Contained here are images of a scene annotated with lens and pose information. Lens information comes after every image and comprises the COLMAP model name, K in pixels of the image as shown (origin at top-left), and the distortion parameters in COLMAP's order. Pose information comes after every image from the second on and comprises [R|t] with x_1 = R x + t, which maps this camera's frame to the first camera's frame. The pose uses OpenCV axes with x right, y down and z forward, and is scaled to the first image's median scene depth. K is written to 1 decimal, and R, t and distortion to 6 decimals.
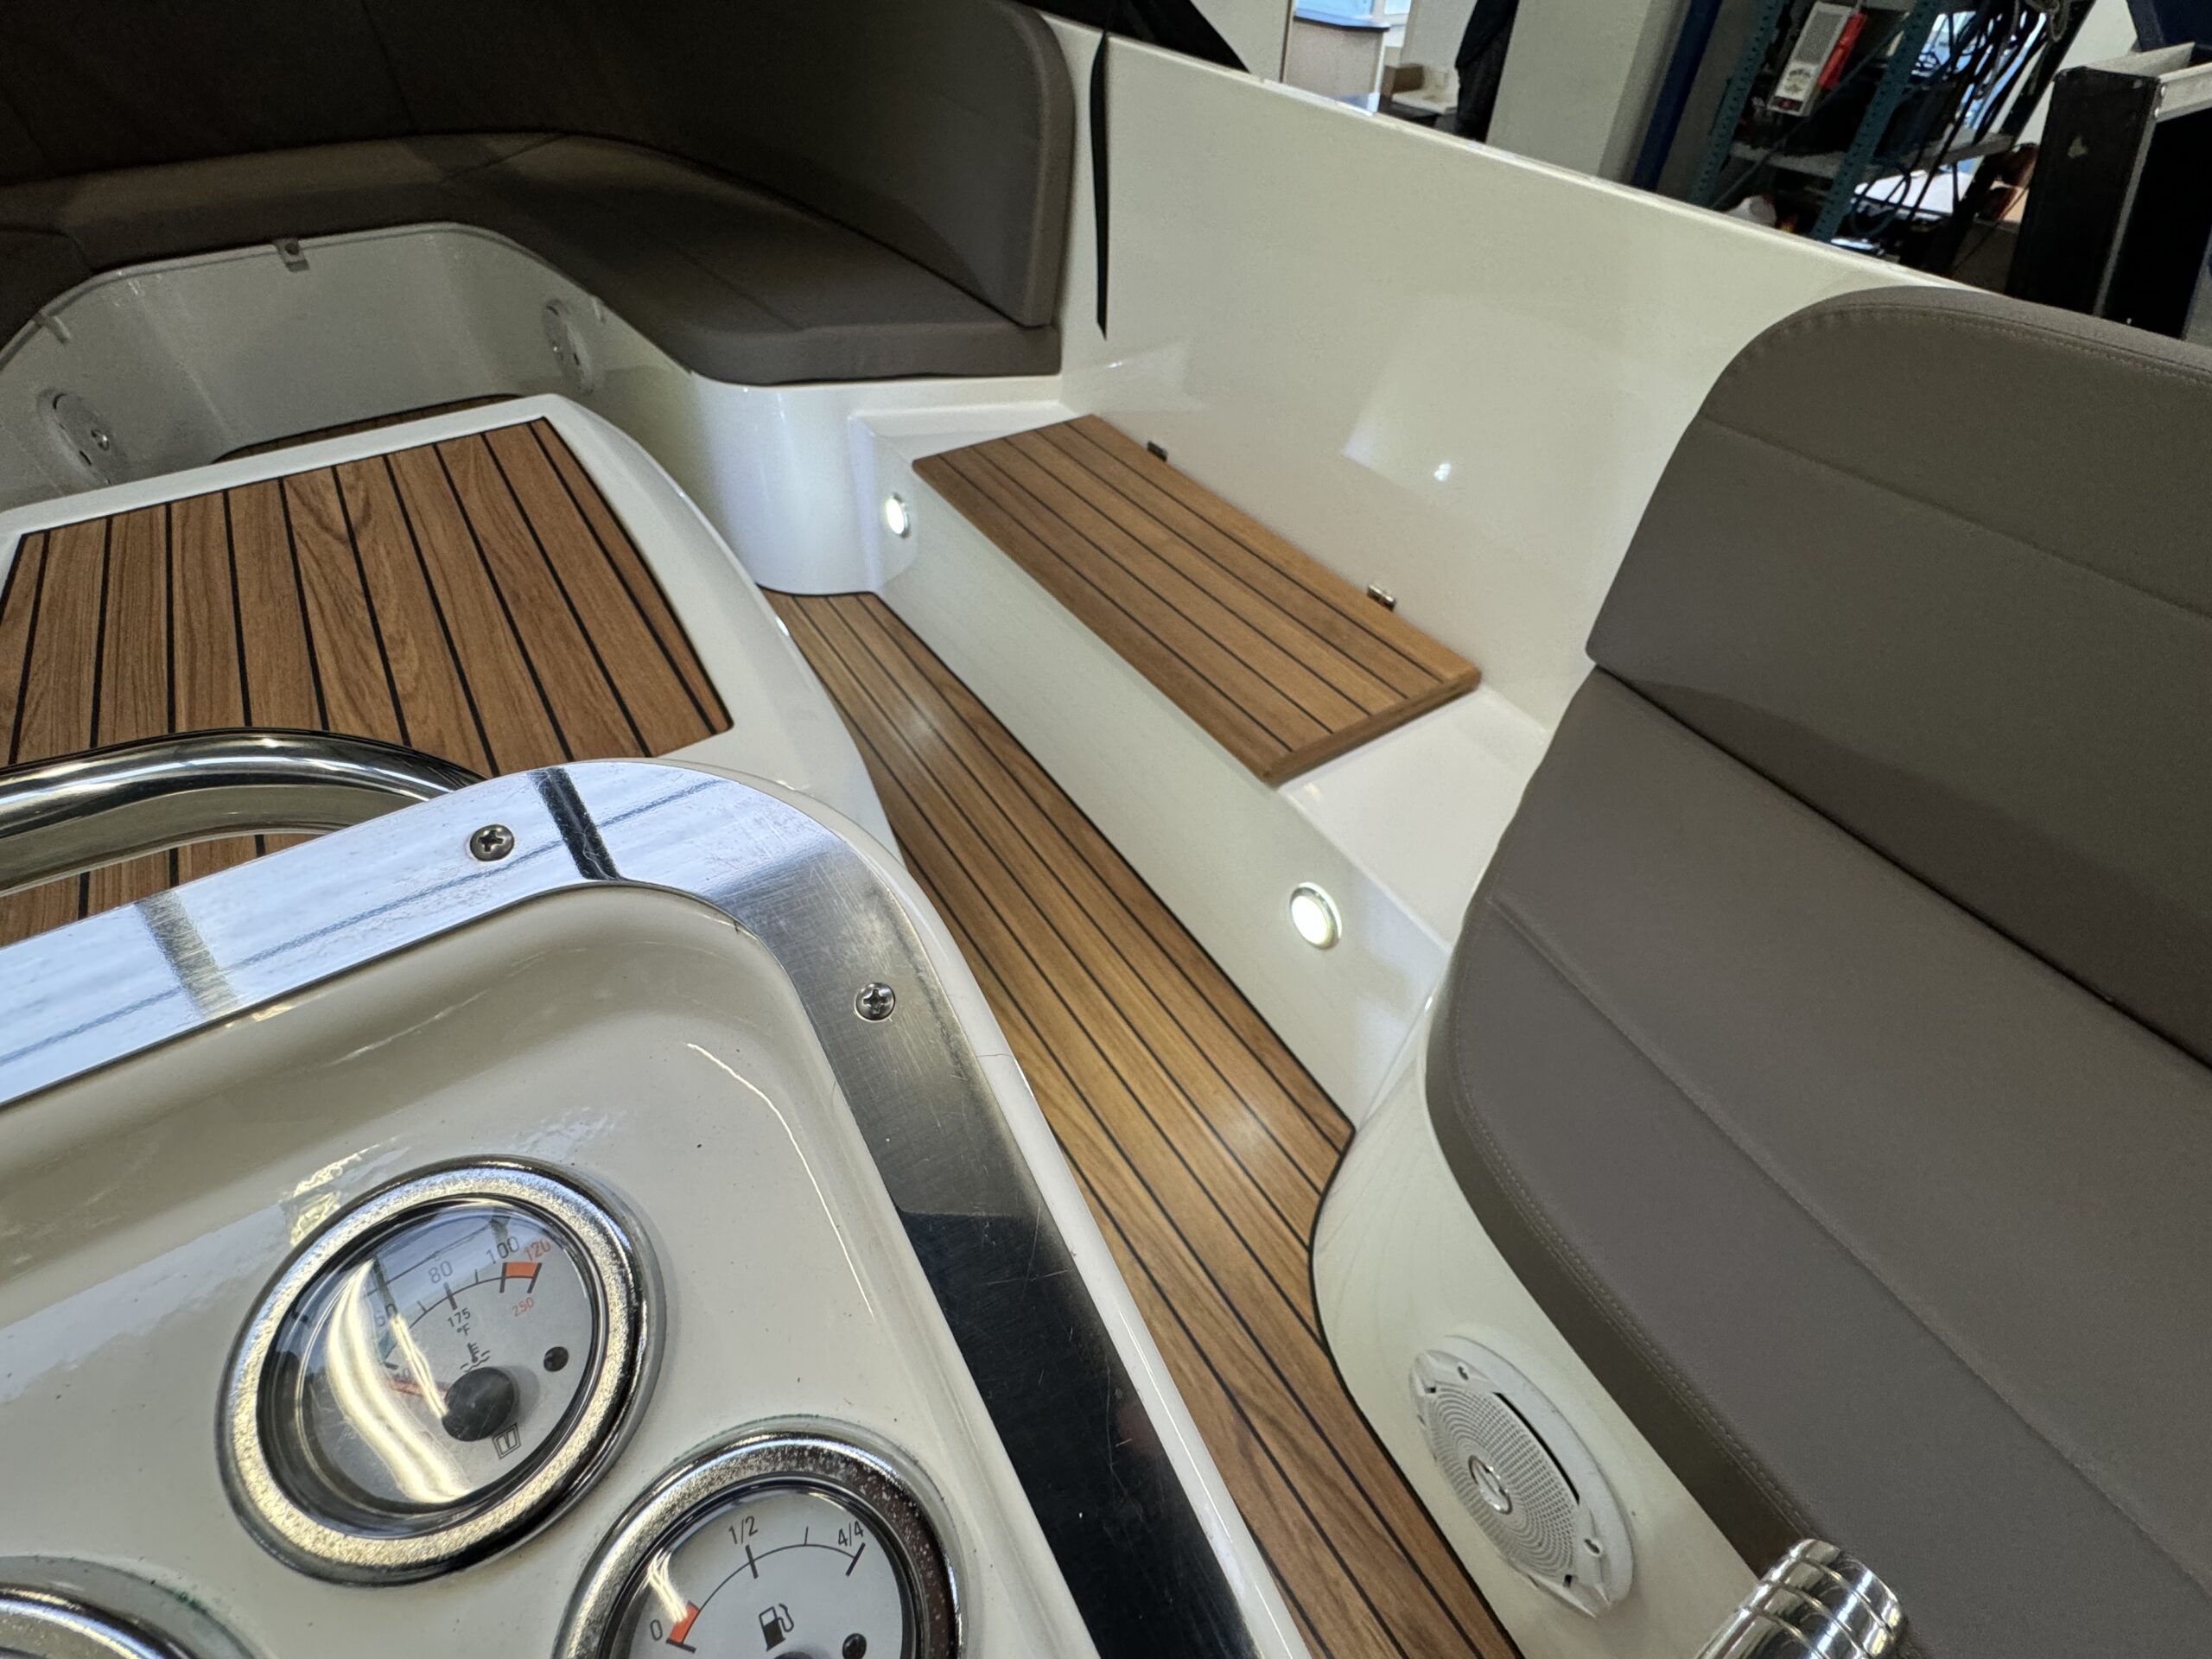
lens RADIAL K [[984.8, 0, 1094.9], [0, 984.8, 834.3], [0, 0, 1]] dist [-0.002645, -0.000465]
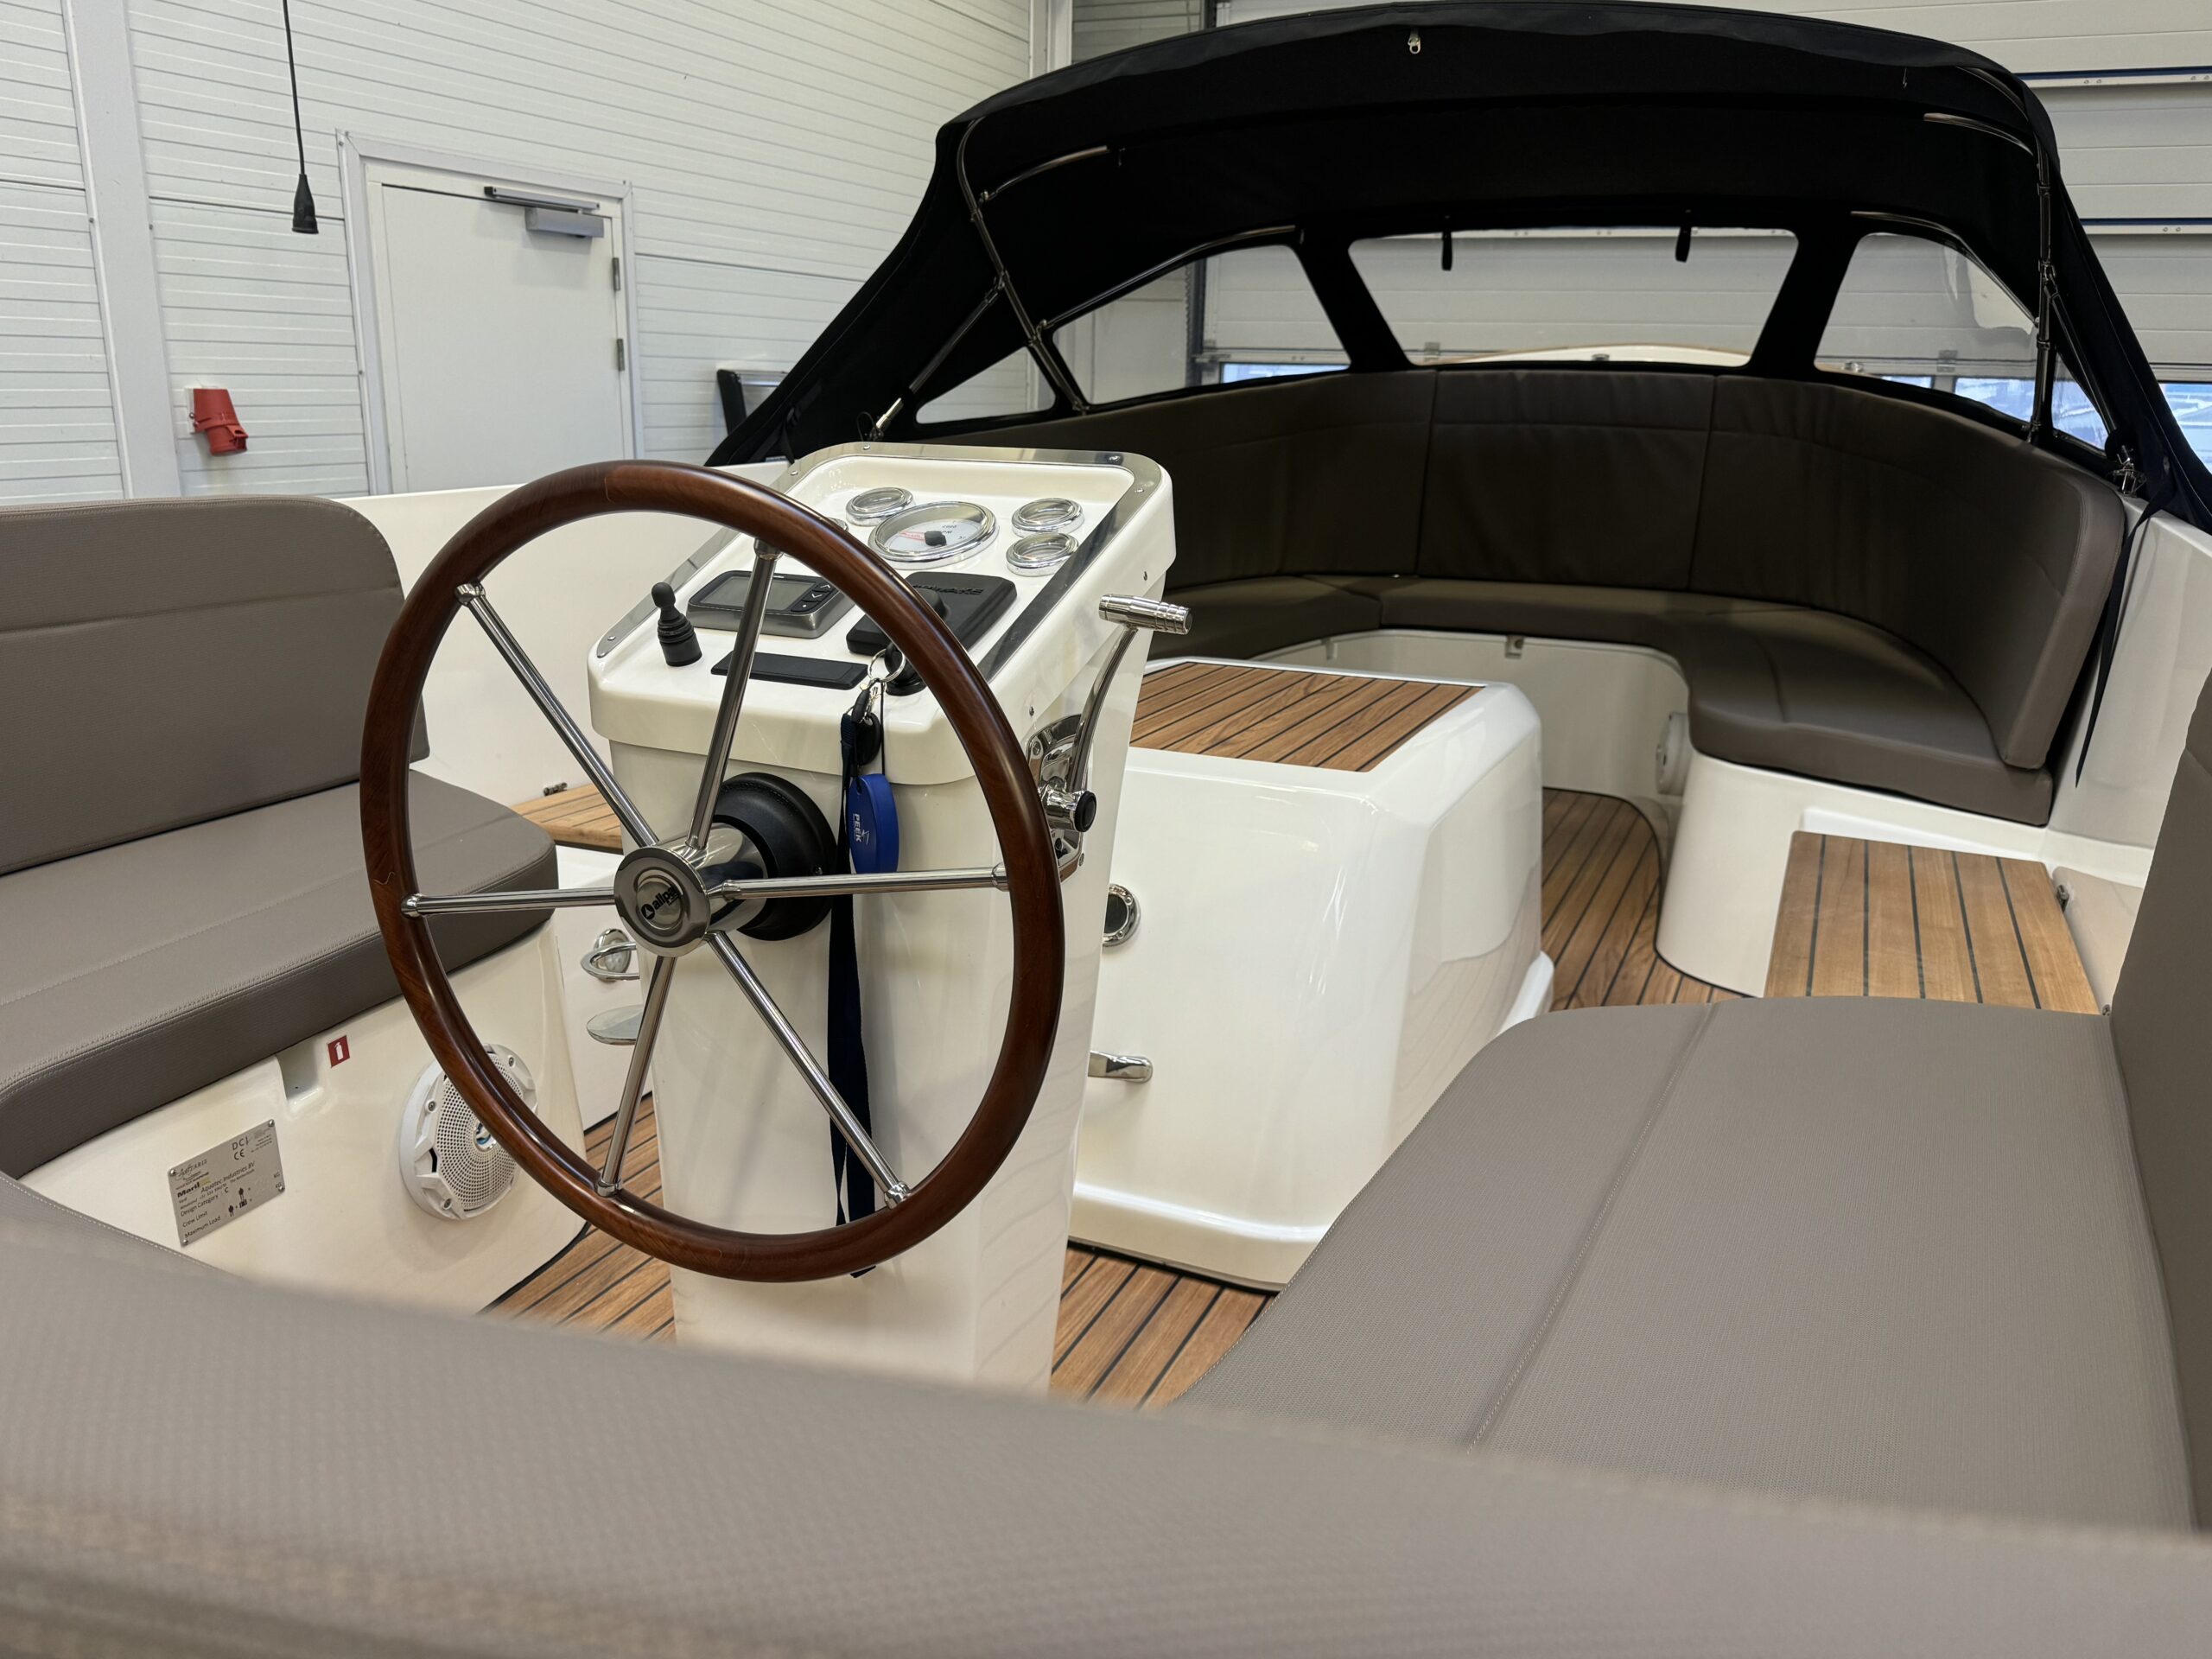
lens RADIAL K [[1625.8, 0, 1107.1], [0, 1625.8, 837.1], [0, 0, 1]] dist [0.068485, -0.094223]
pose [[0.539206, 0.231385, -0.809764, 0.847509], [-0.620764, 0.758977, -0.196482, 0.407641], [0.569129, 0.608617, 0.552881, -0.317126]]
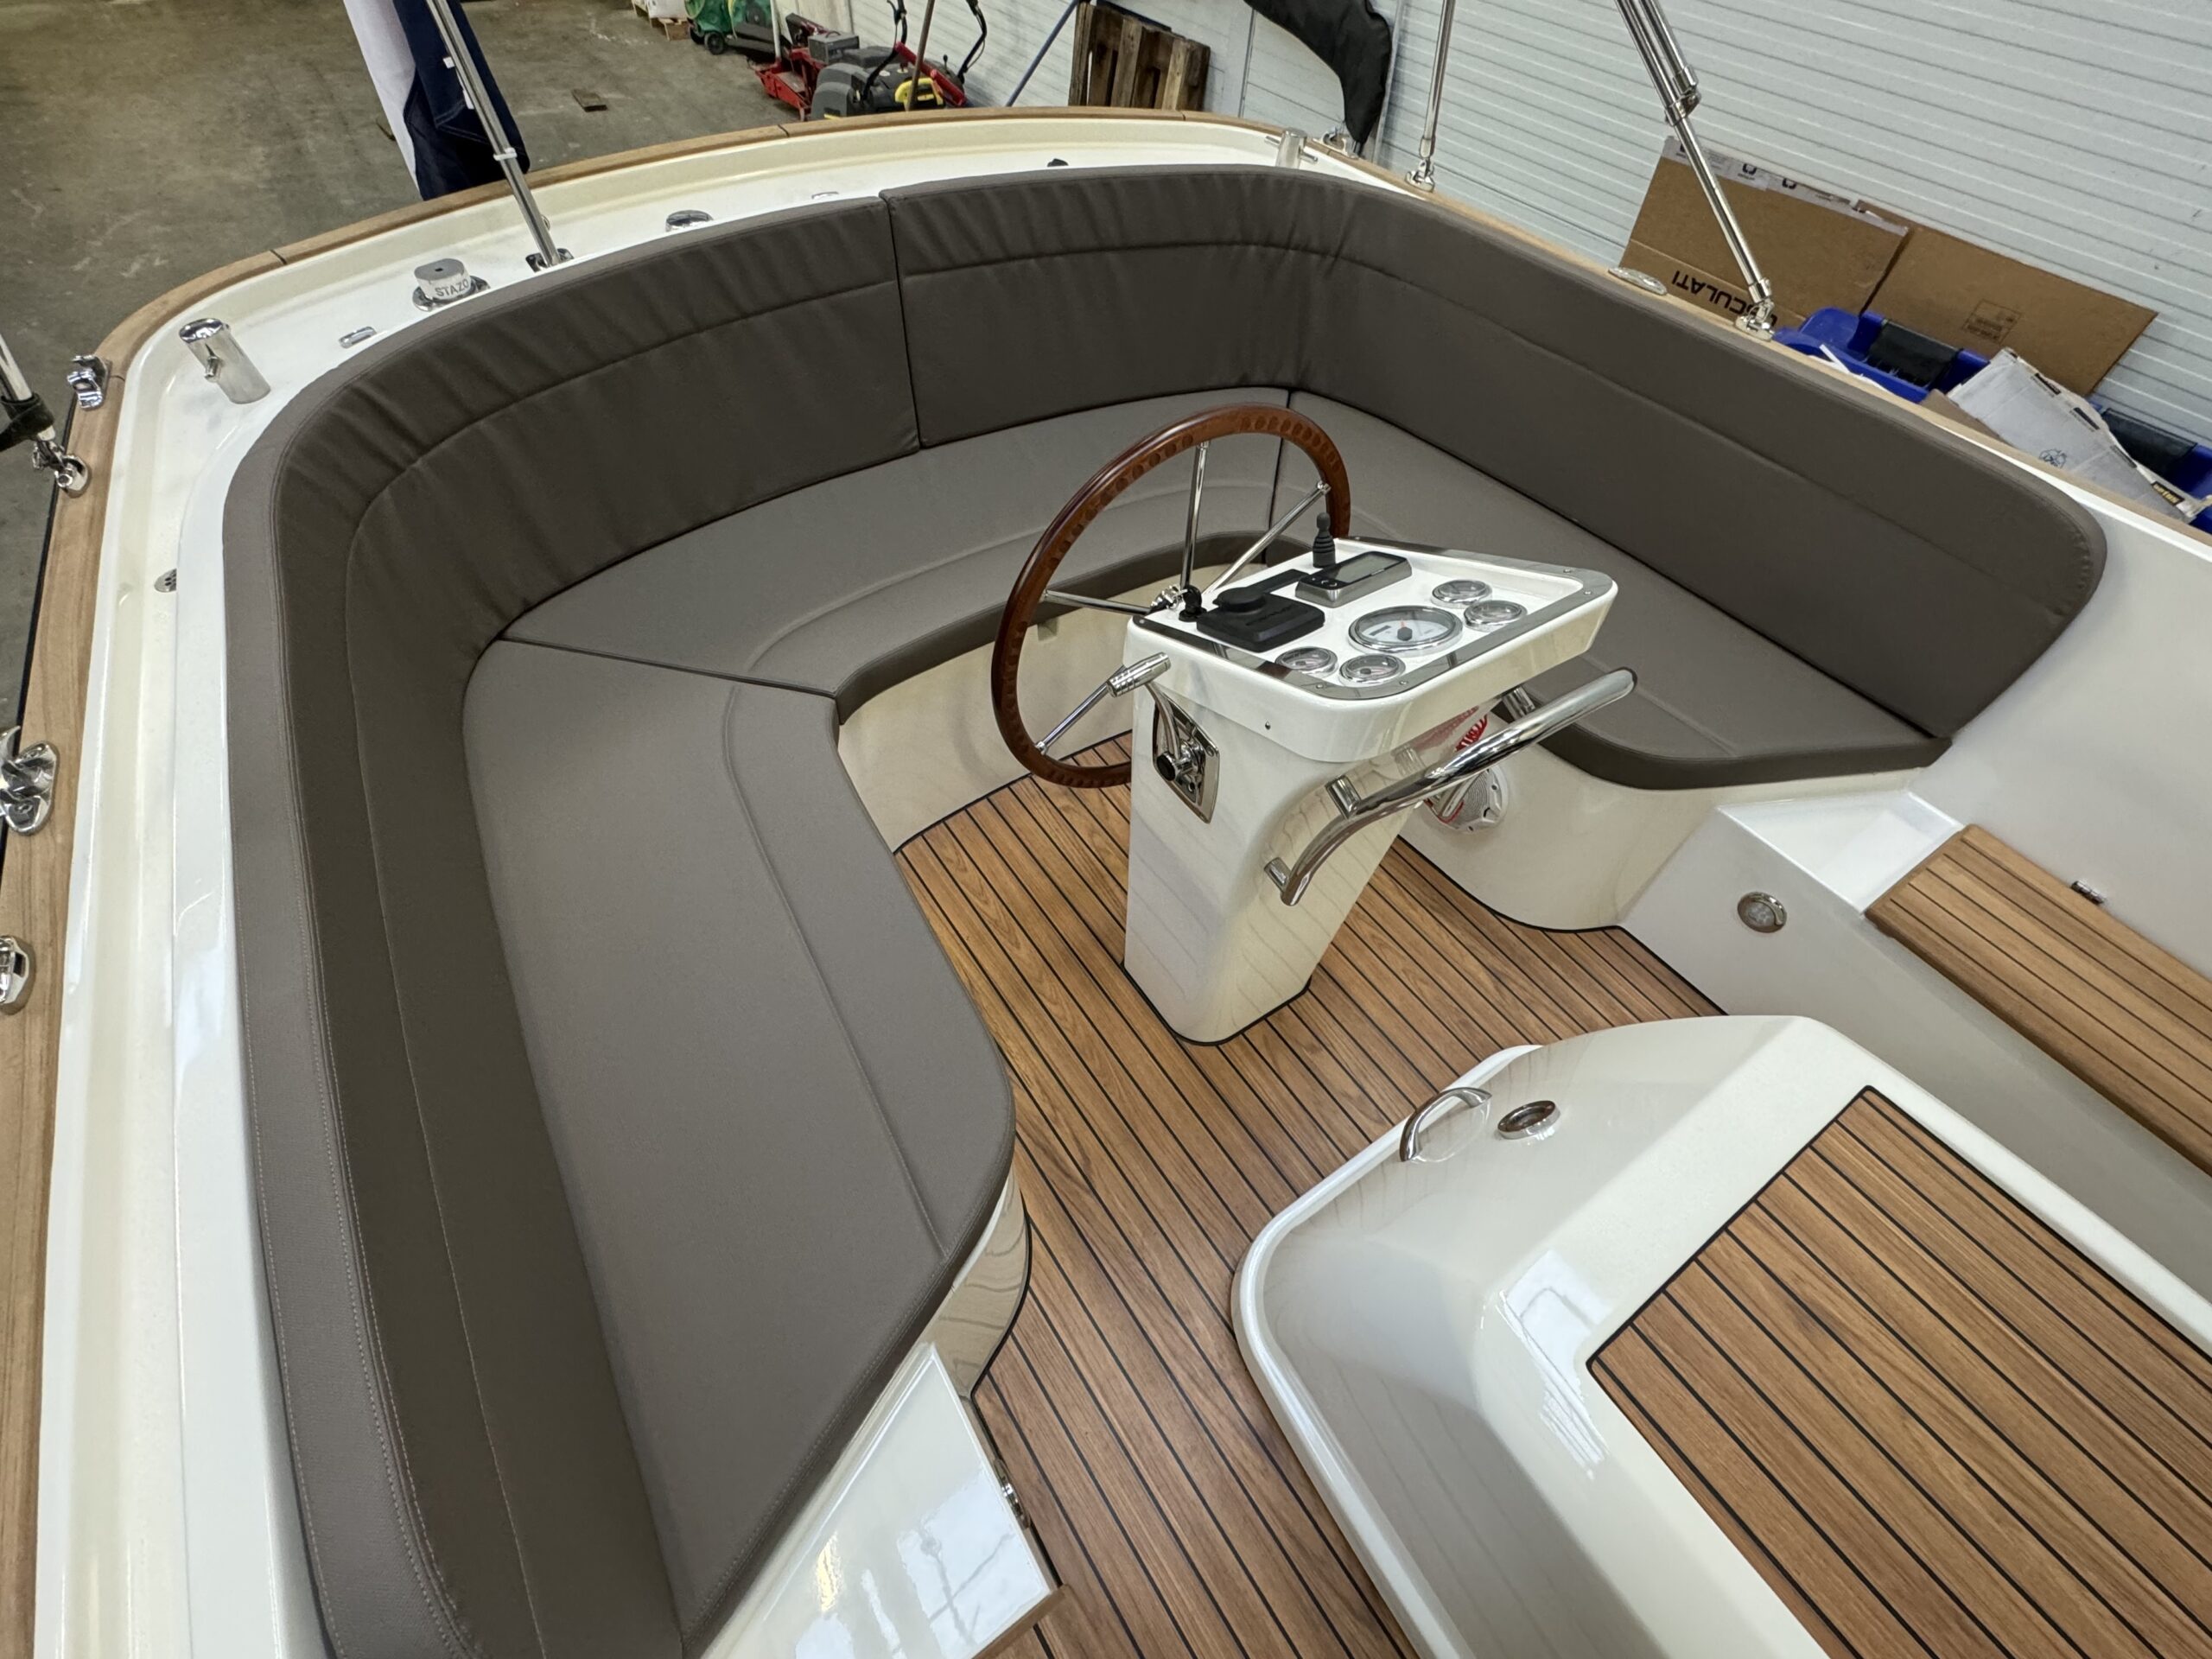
lens RADIAL K [[984.8, 0, 1105.3], [0, 984.8, 827.3], [0, 0, 1]] dist [-0.002645, -0.000465]
pose [[-0.997969, -0.019847, -0.060529, 0.156250], [-0.057513, -0.127784, 0.990133, -0.650442], [-0.027386, 0.991603, 0.126383, 0.145471]]
